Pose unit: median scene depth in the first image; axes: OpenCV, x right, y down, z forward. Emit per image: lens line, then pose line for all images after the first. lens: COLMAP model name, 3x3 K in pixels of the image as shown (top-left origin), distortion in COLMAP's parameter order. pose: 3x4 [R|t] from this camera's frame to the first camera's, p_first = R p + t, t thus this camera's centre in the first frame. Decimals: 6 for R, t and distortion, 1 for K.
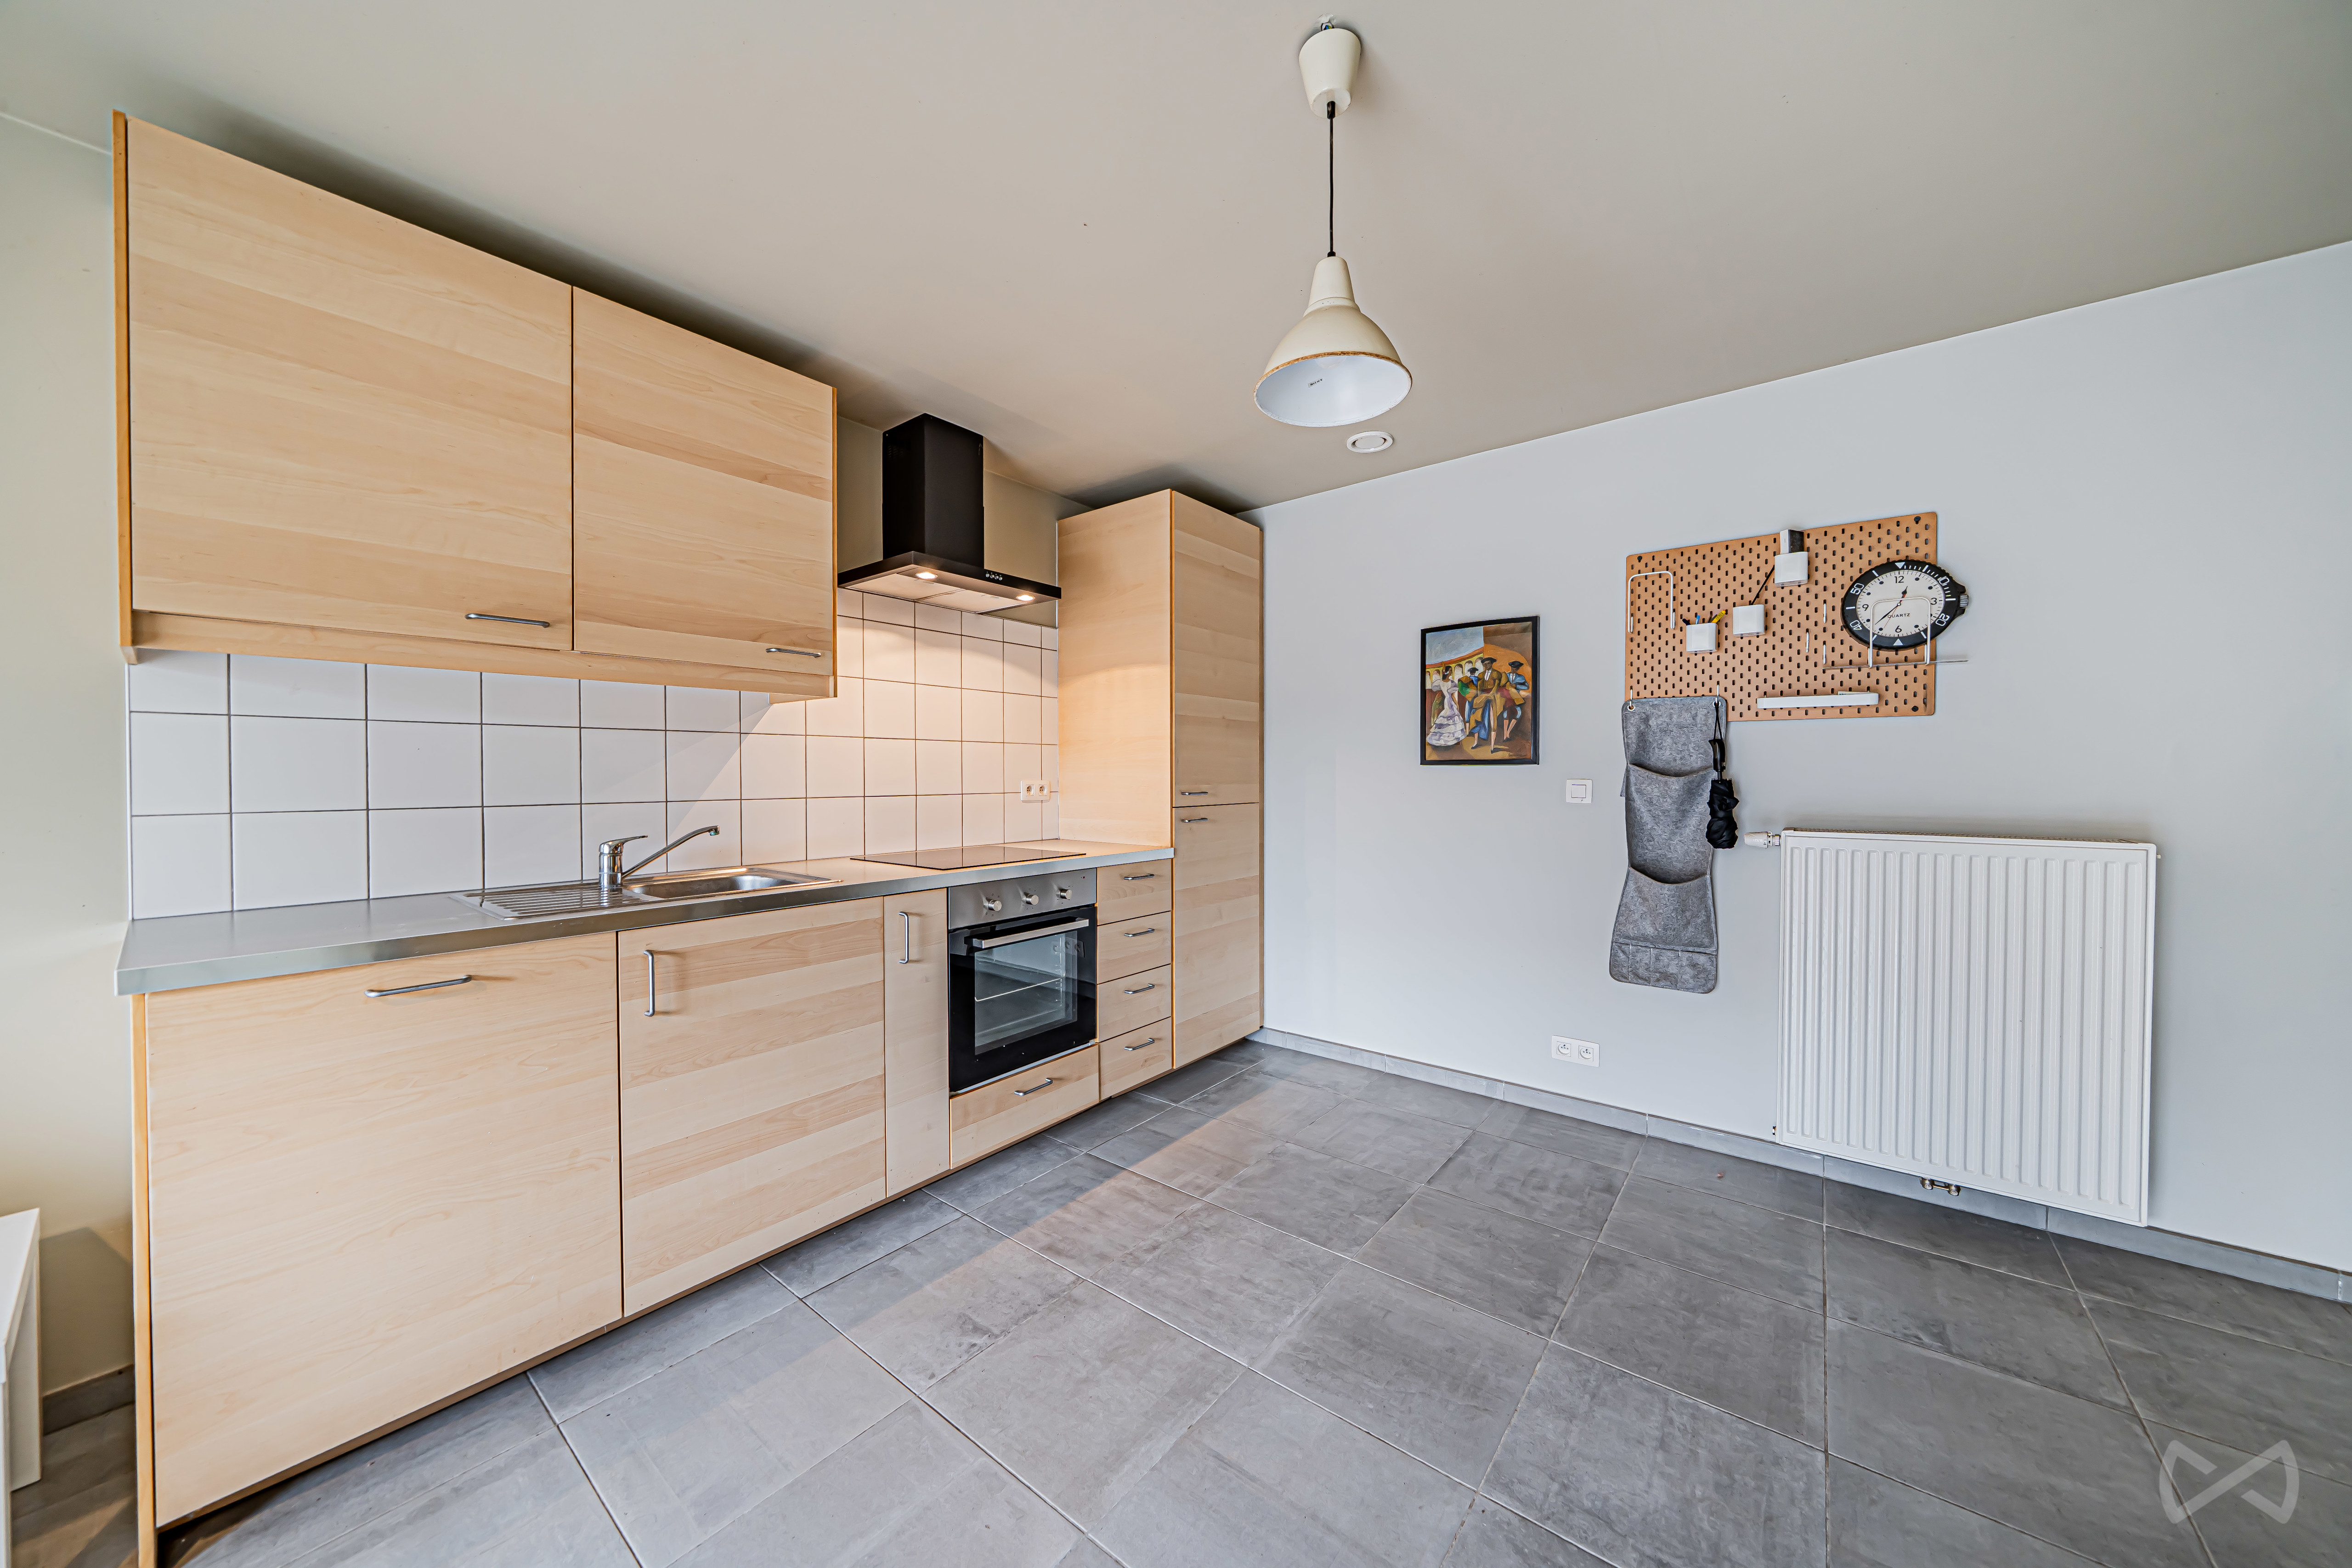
lens RADIAL K [[802.9, 0, 1180.4], [0, 802.9, 783.3], [0, 0, 1]] dist [-0.008456, 0.000398]
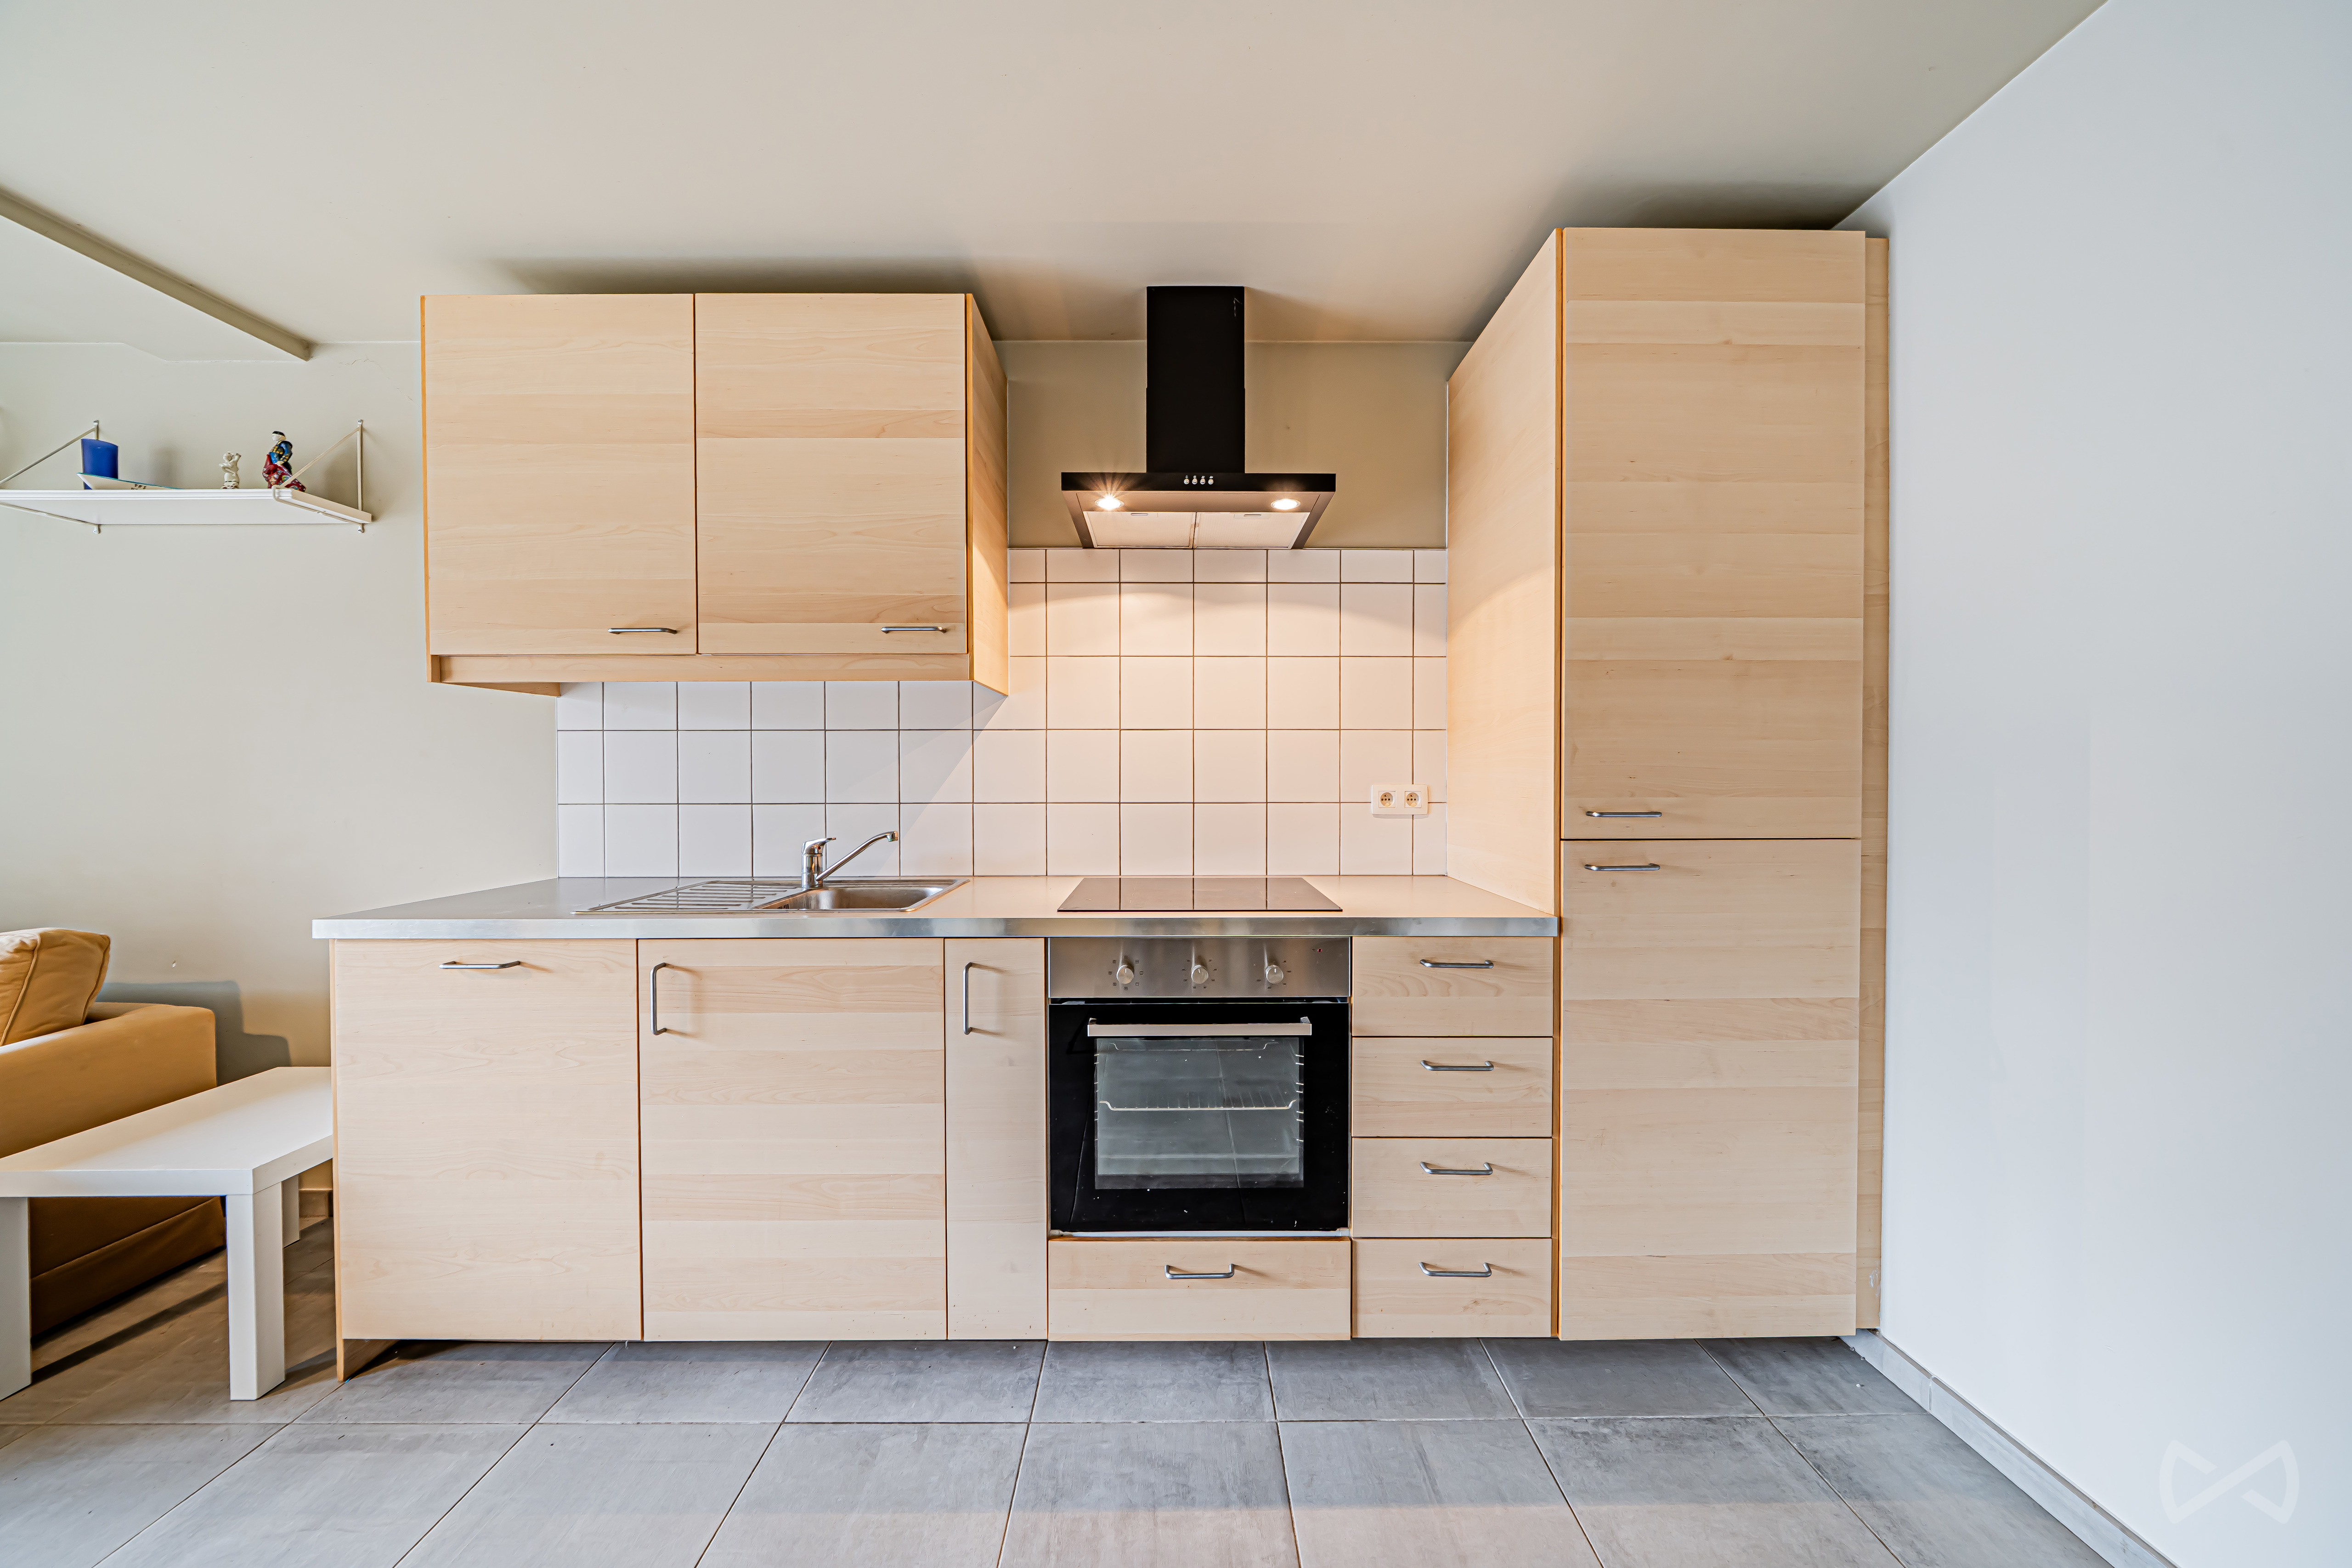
lens RADIAL K [[803.0, 0, 1174.8], [0, 803.0, 782.1], [0, 0, 1]] dist [-0.008456, 0.000398]
pose [[0.626121, 0.009407, -0.779669, 0.331374], [-0.009830, 0.999943, 0.004171, -0.009715], [0.779664, 0.005053, 0.626178, 0.664145]]
